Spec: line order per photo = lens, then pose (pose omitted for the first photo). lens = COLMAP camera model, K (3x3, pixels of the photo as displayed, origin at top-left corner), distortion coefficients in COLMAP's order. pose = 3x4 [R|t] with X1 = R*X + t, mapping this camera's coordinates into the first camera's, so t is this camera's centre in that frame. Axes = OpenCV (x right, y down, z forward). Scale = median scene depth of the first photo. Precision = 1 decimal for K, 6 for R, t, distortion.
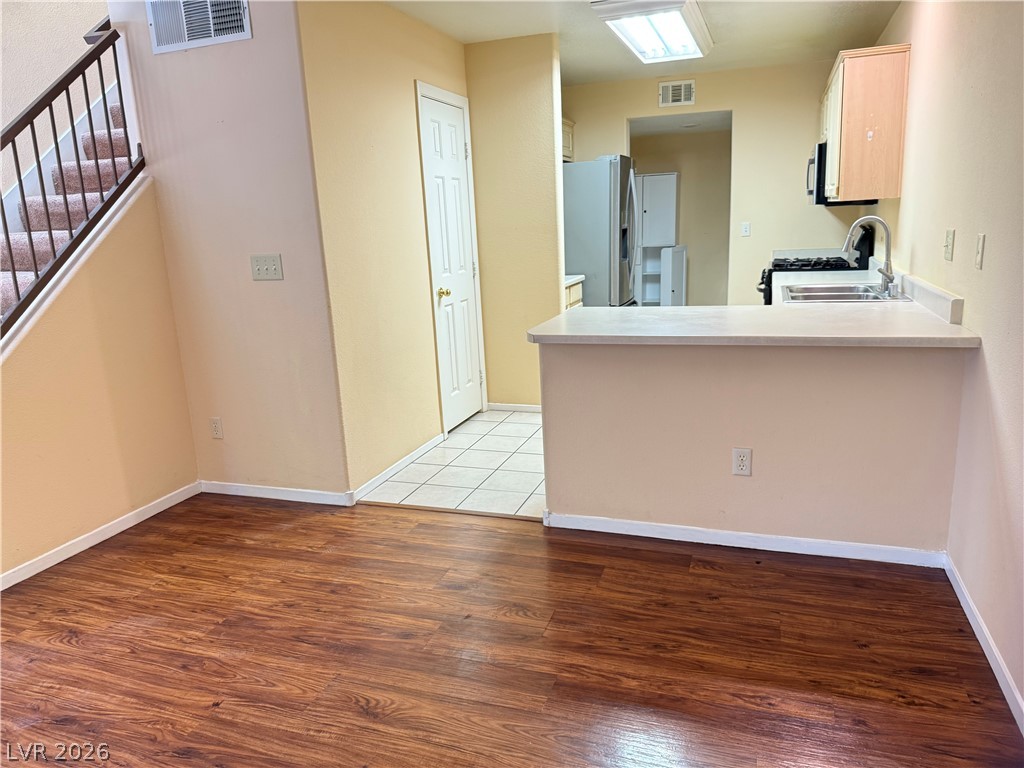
lens RADIAL K [[724.5, 0, 512.0], [0, 724.5, 384.0], [0, 0, 1]] dist [0.161695, -0.318745]
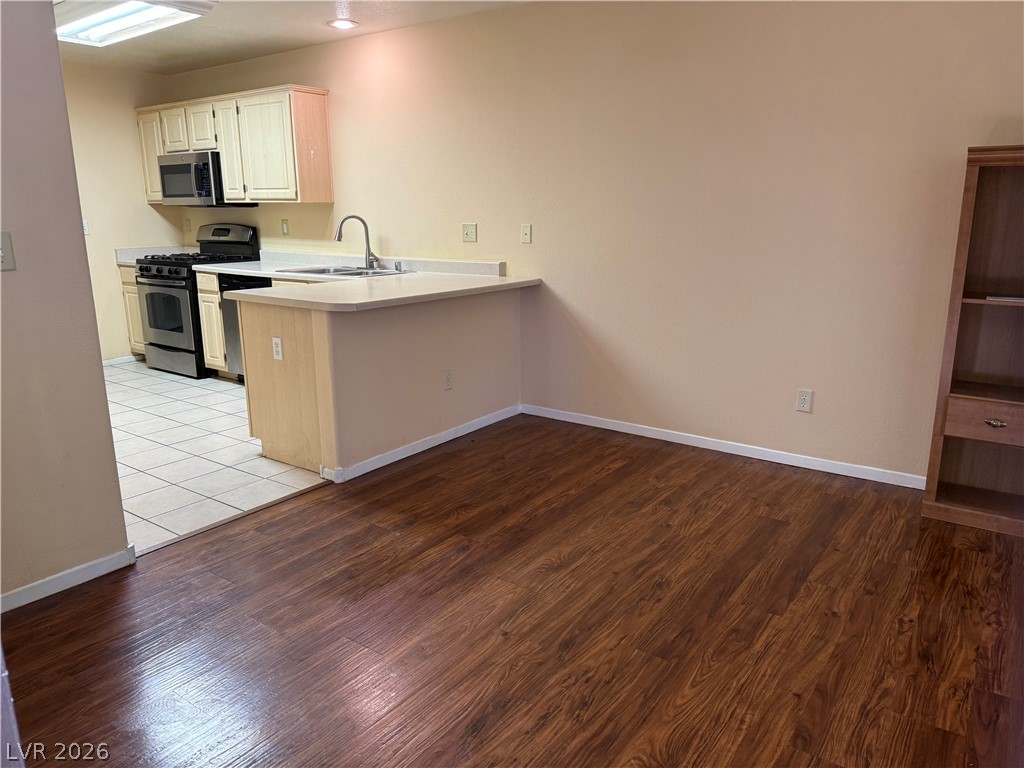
lens RADIAL K [[724.5, 0, 512.0], [0, 724.5, 384.0], [0, 0, 1]] dist [0.161695, -0.318745]
pose [[0.265574, -0.176585, 0.947781, -1.099876], [0.200187, 0.971756, 0.124959, -0.043386], [-0.943078, 0.156547, 0.293423, 0.502100]]
